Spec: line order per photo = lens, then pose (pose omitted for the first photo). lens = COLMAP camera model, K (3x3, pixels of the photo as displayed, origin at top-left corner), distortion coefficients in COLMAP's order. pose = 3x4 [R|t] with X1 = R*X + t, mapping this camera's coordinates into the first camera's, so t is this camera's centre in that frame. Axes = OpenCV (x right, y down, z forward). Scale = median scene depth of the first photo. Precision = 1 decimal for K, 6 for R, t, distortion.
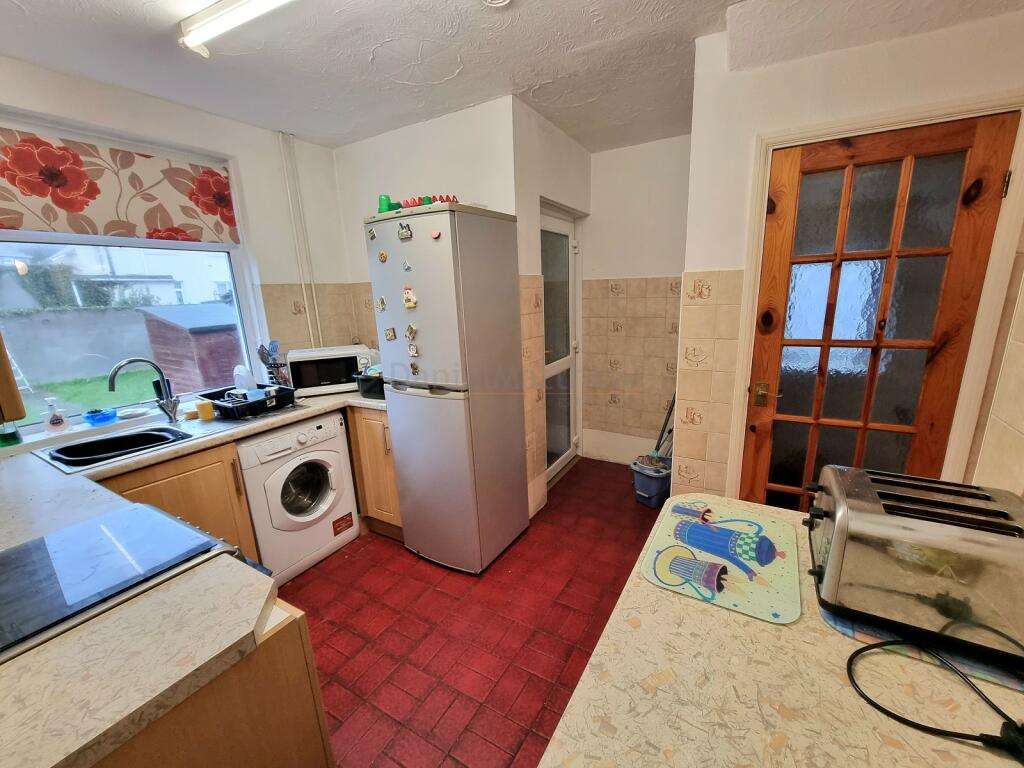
lens RADIAL K [[418.1, 0, 517.3], [0, 418.1, 389.1], [0, 0, 1]] dist [-0.002441, -0.001648]
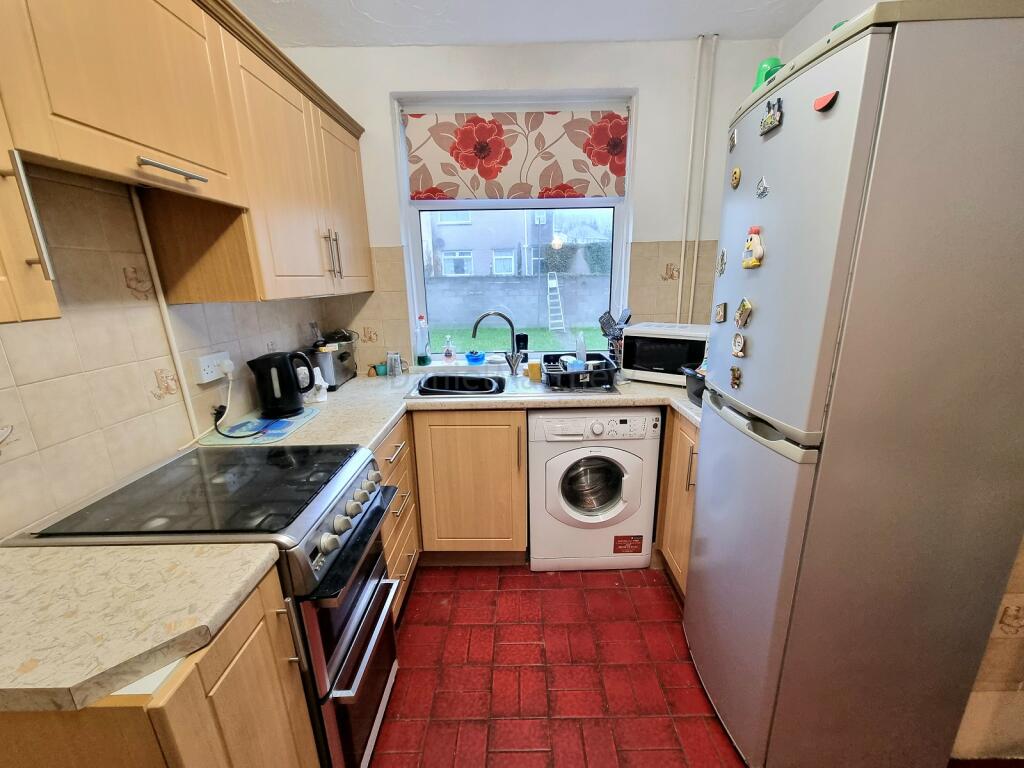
lens RADIAL K [[418.1, 0, 525.8], [0, 418.1, 394.1], [0, 0, 1]] dist [-0.002441, -0.001648]
pose [[0.508468, 0.257624, -0.821639, 0.077569], [-0.199476, 0.963479, 0.178653, -0.067916], [0.837658, 0.073058, 0.541288, 0.431382]]
